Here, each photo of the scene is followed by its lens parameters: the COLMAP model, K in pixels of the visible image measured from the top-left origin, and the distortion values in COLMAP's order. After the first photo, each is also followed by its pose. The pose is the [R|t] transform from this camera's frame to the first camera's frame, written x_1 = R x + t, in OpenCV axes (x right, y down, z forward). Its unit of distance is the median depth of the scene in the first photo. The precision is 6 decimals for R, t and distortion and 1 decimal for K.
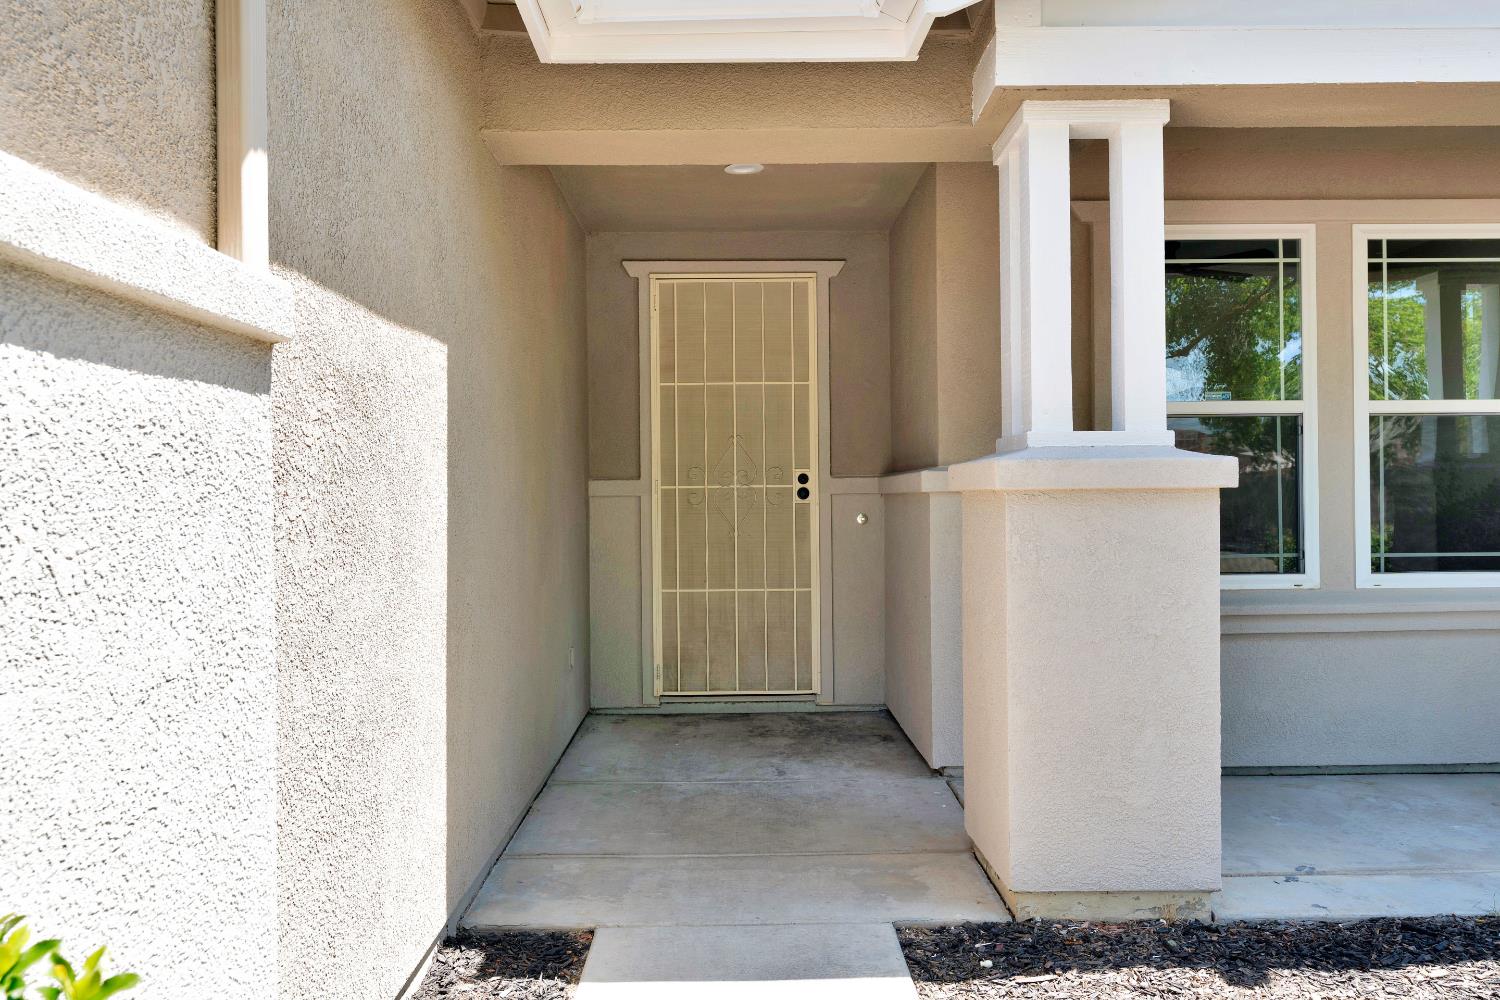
lens RADIAL K [[1282.7, 0, 750.0], [0, 1282.7, 500.0], [0, 0, 1]] dist [0.000479, 0.000102]
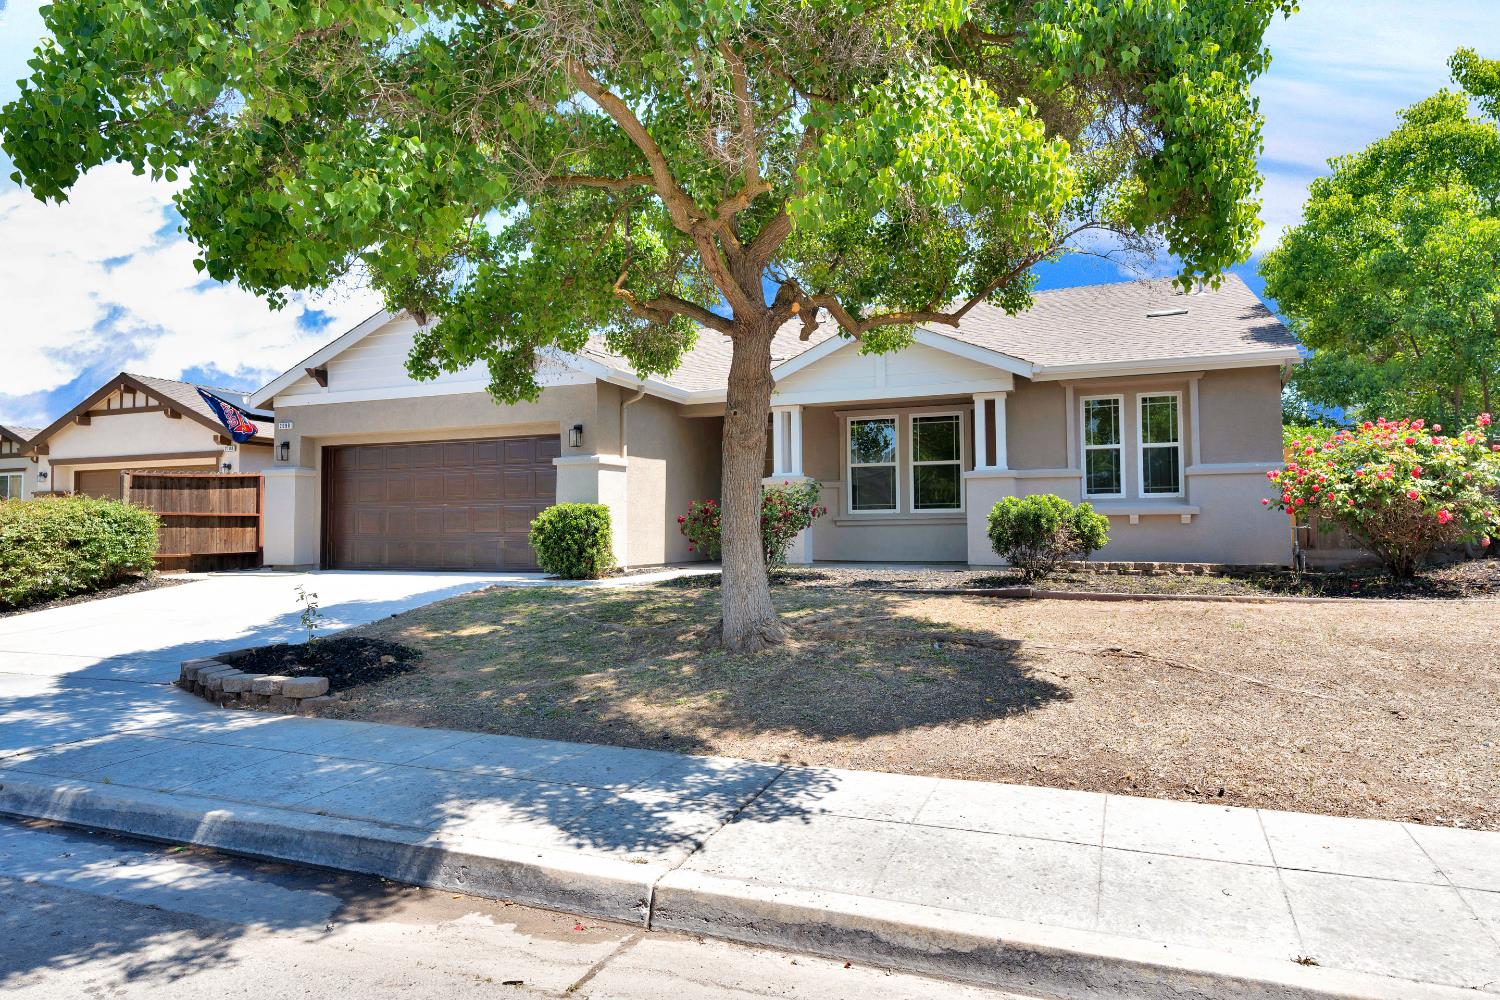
lens RADIAL K [[911.2, 0, 750.0], [0, 911.2, 500.0], [0, 0, 1]] dist [0.002723, 0.000980]
pose [[0.920734, -0.006413, -0.390138, 1.066513], [0.008356, 0.999960, 0.003283, 0.018785], [0.390101, -0.006282, 0.920750, -1.581025]]
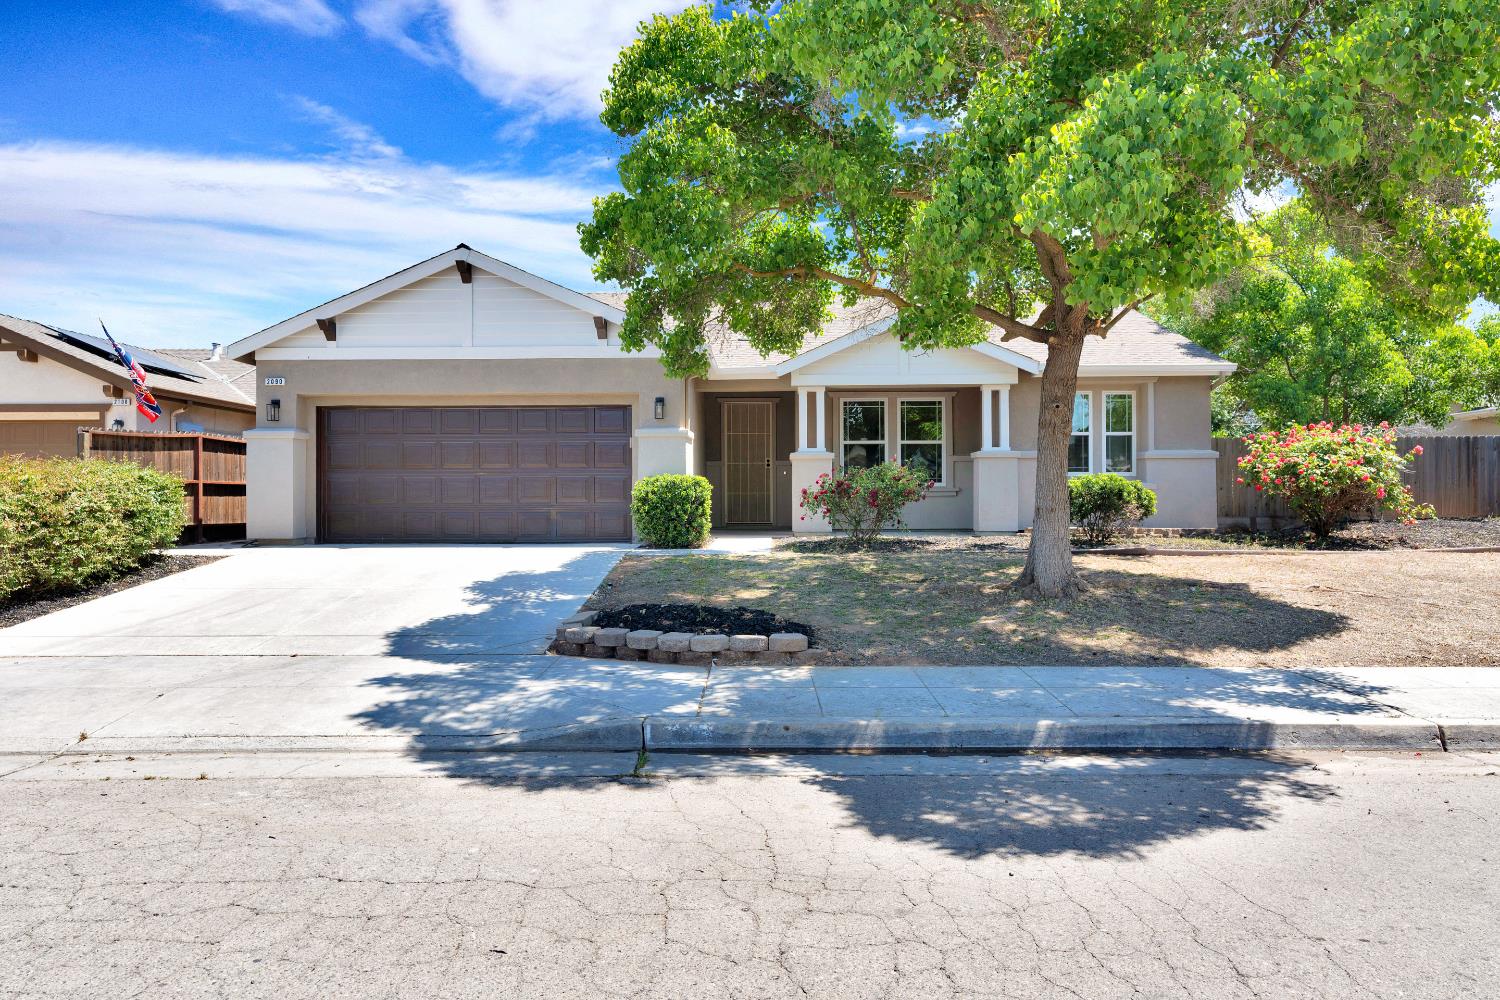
lens RADIAL K [[944.6, 0, 750.7], [0, 944.6, 494.7], [0, 0, 1]] dist [-0.000038, -0.000783]
pose [[0.999350, 0.008813, -0.034948, 0.109210], [-0.007773, 0.999527, 0.029763, 0.009235], [0.035194, -0.029472, 0.998946, -2.046924]]
